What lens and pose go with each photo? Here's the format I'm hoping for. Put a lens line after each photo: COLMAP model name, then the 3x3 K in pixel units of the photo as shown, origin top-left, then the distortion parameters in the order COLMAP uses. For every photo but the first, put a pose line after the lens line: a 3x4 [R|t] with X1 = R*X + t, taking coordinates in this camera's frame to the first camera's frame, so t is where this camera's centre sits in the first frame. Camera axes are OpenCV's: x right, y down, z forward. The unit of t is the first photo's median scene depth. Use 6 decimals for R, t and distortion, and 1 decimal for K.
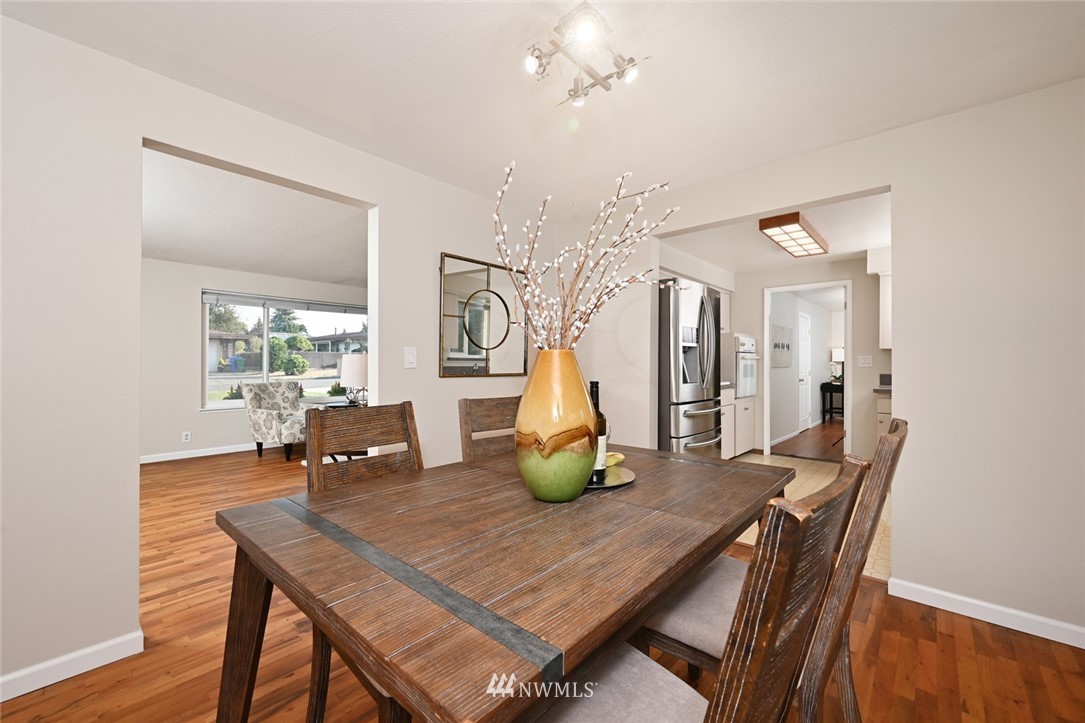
lens RADIAL K [[431.9, 0, 546.4], [0, 431.9, 361.0], [0, 0, 1]] dist [0.001865, -0.000102]
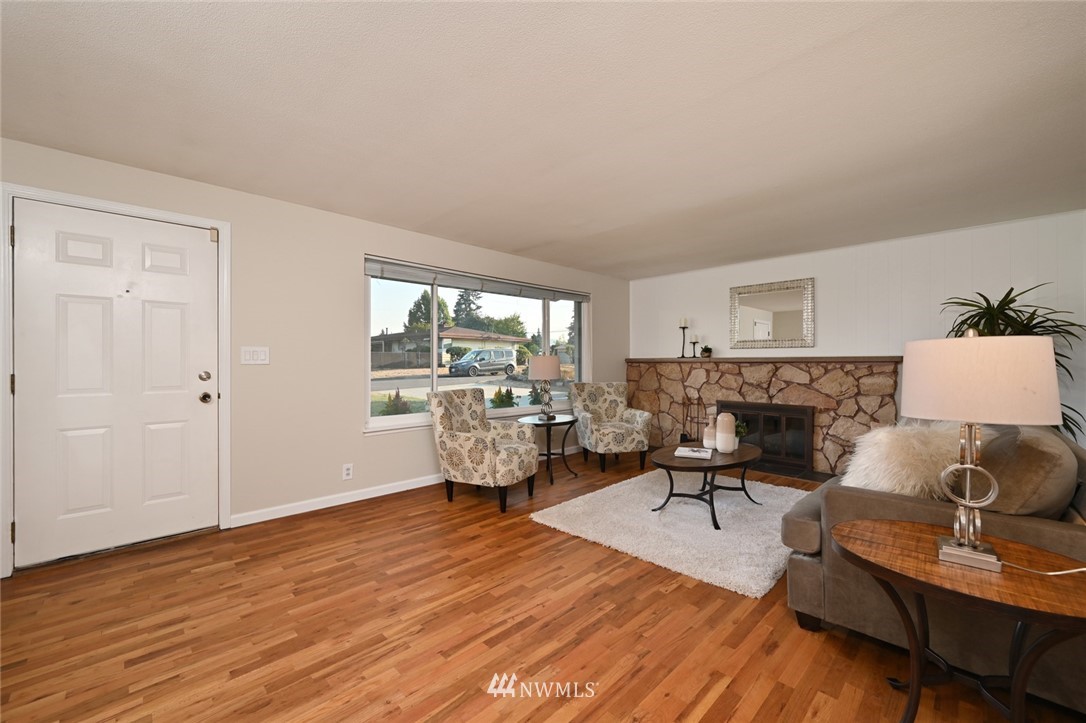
lens RADIAL K [[432.3, 0, 545.5], [0, 432.3, 361.2], [0, 0, 1]] dist [0.001865, -0.000102]
pose [[0.997097, -0.007886, -0.075735, -0.467371], [0.008219, 0.999958, 0.004085, 0.001447], [0.075700, -0.004696, 0.997120, 0.343929]]
